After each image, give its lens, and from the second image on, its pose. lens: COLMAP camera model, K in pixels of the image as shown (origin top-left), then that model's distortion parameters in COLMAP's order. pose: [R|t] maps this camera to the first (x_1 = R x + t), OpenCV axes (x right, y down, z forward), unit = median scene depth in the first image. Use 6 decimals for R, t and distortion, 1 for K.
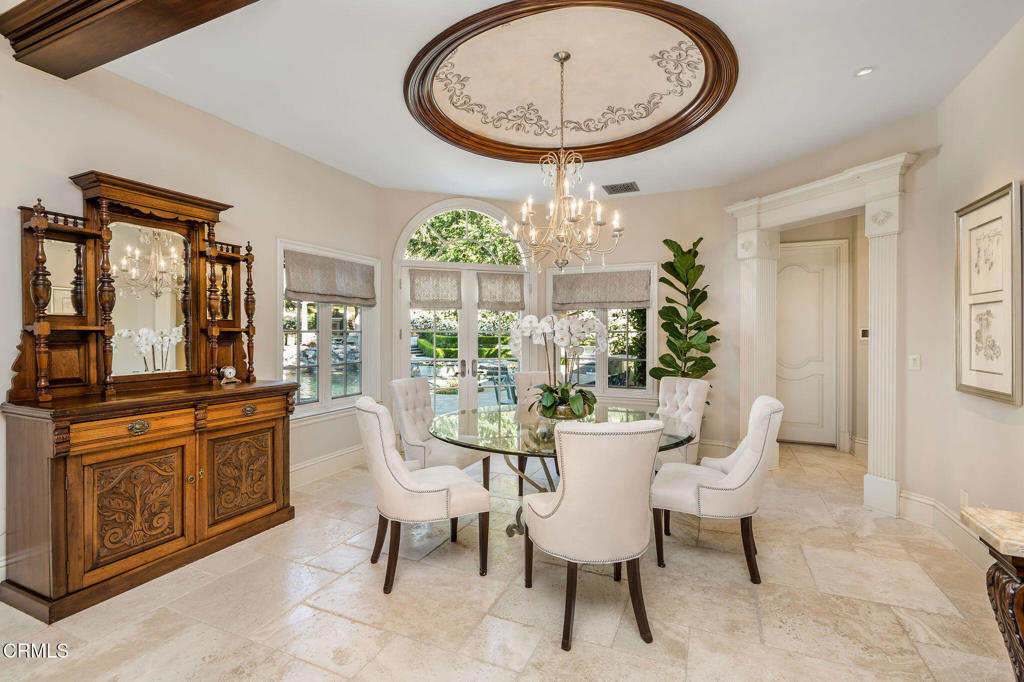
lens RADIAL K [[468.3, 0, 515.1], [0, 468.3, 333.7], [0, 0, 1]] dist [-0.002977, -0.000062]
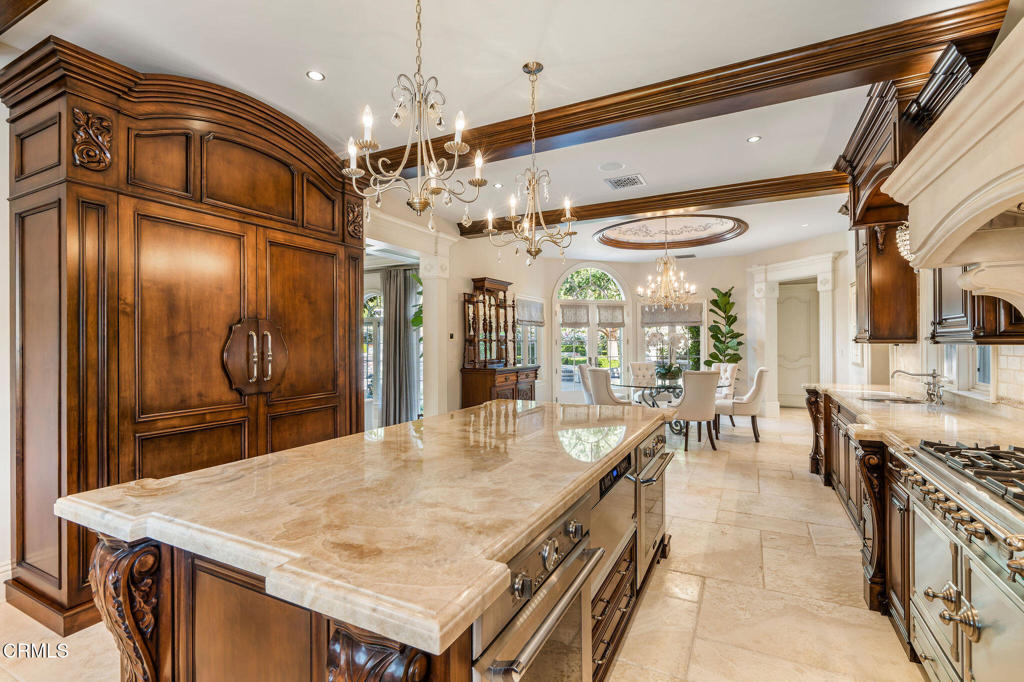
lens RADIAL K [[468.3, 0, 515.1], [0, 468.3, 333.7], [0, 0, 1]] dist [-0.002977, -0.000062]
pose [[0.998344, -0.007661, -0.057014, -0.324907], [0.006473, 0.999759, -0.020992, 0.006226], [0.057161, 0.020588, 0.998153, -0.808920]]
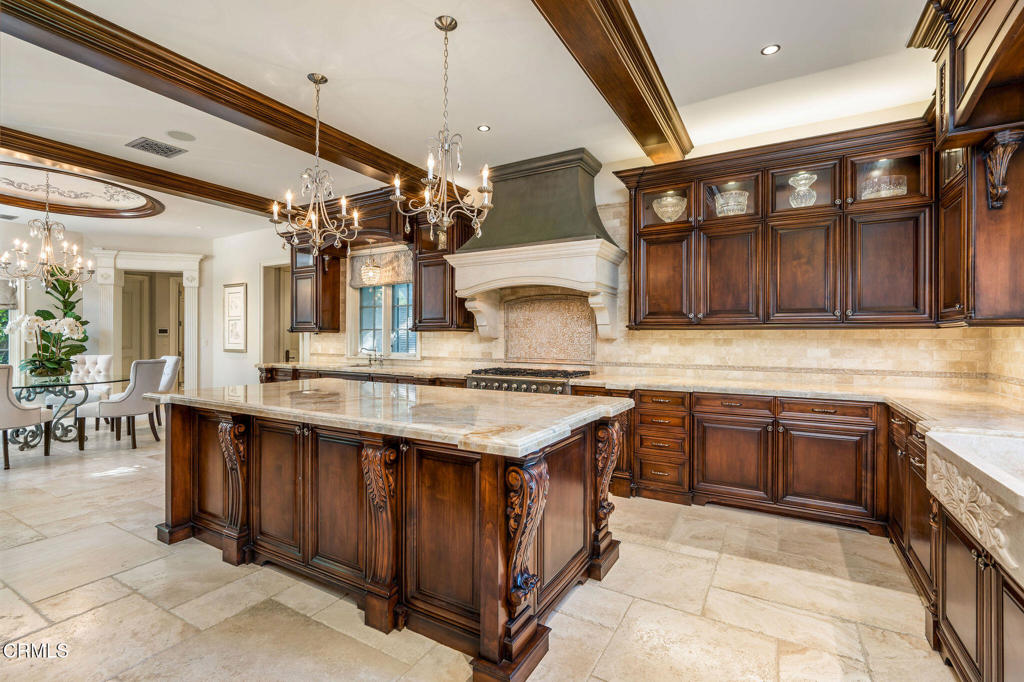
lens RADIAL K [[460.0, 0, 508.6], [0, 460.0, 340.1], [0, 0, 1]] dist [0.000767, 0.000297]
pose [[0.118807, -0.004678, 0.992906, -0.923082], [-0.000333, 0.999989, 0.004751, 0.026433], [-0.992917, -0.000896, 0.118804, -0.586101]]
